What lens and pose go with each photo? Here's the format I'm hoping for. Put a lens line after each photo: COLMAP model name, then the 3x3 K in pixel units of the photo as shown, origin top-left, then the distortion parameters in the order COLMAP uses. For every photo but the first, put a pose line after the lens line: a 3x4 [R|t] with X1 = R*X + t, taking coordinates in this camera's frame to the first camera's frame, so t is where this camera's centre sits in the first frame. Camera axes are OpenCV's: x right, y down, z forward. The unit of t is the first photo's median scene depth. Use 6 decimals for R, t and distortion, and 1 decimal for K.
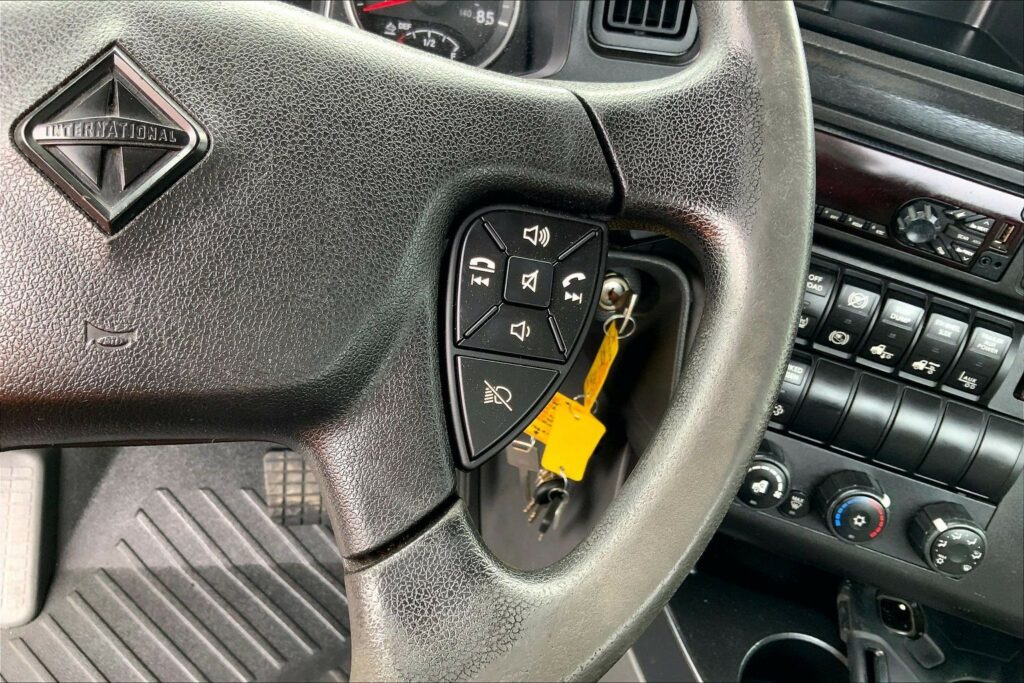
lens RADIAL K [[860.7, 0, 515.2], [0, 860.7, 346.1], [0, 0, 1]] dist [0.034185, -0.061374]
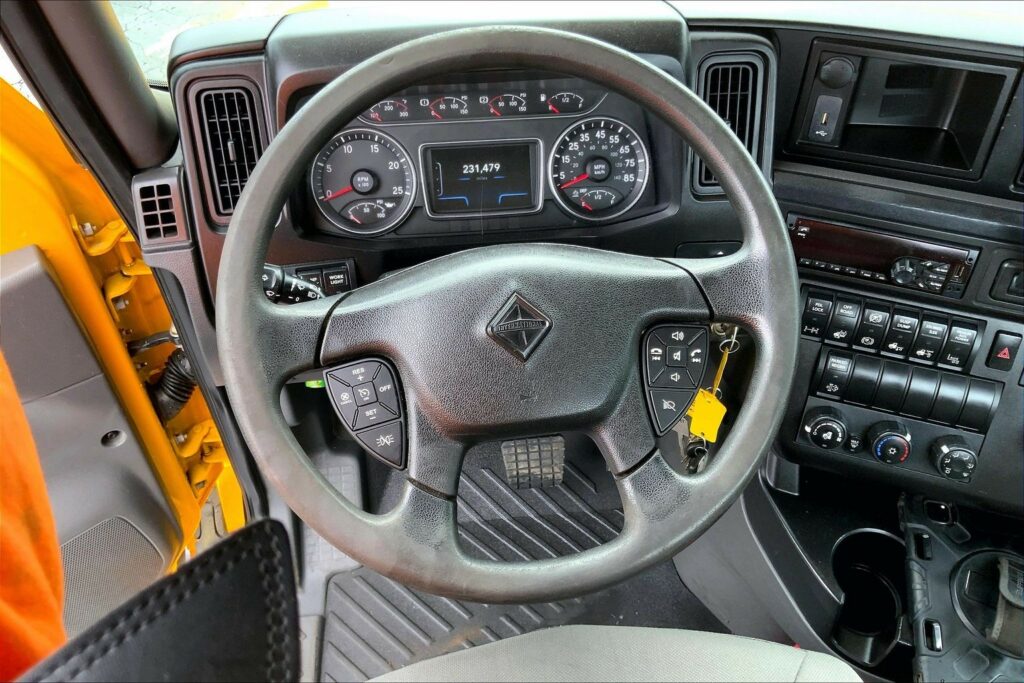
lens RADIAL K [[846.5, 0, 514.6], [0, 846.5, 341.7], [0, 0, 1]] dist [0.113088, -0.229611]
pose [[0.981932, -0.104753, -0.157598, -0.025112], [0.107093, 0.994228, 0.006402, -0.089576], [0.156018, -0.023164, 0.987483, -0.703889]]
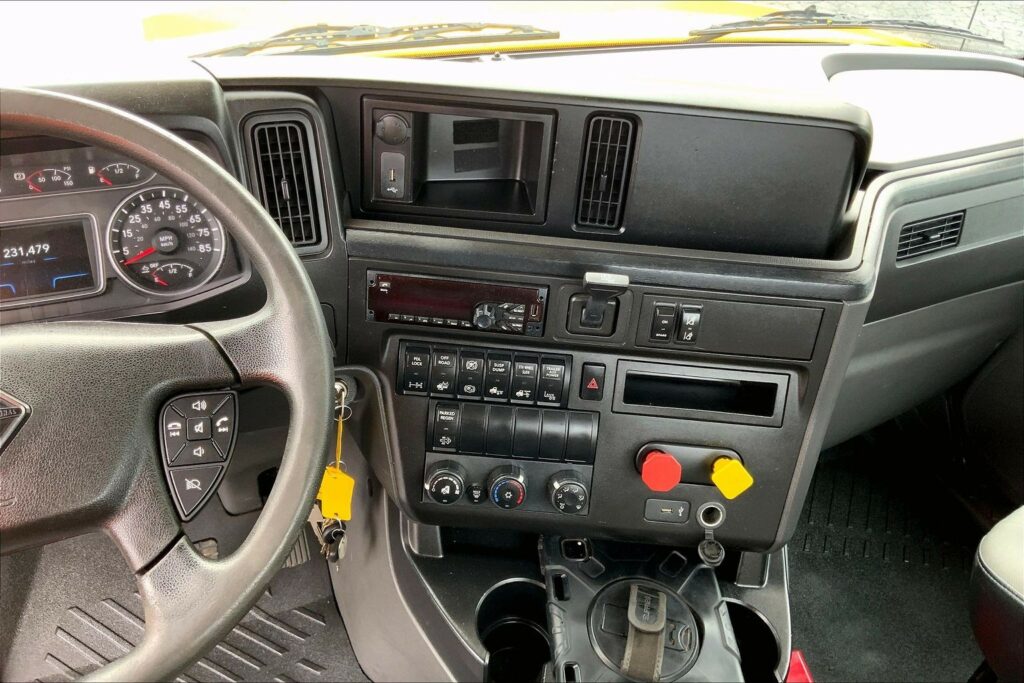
lens RADIAL K [[846.5, 0, 514.6], [0, 846.5, 341.7], [0, 0, 1]] dist [0.113088, -0.229611]
pose [[0.966002, -0.231205, 0.115686, 0.291074], [0.238274, 0.969839, -0.051353, 0.006660], [-0.100324, 0.077172, 0.991957, -0.610253]]
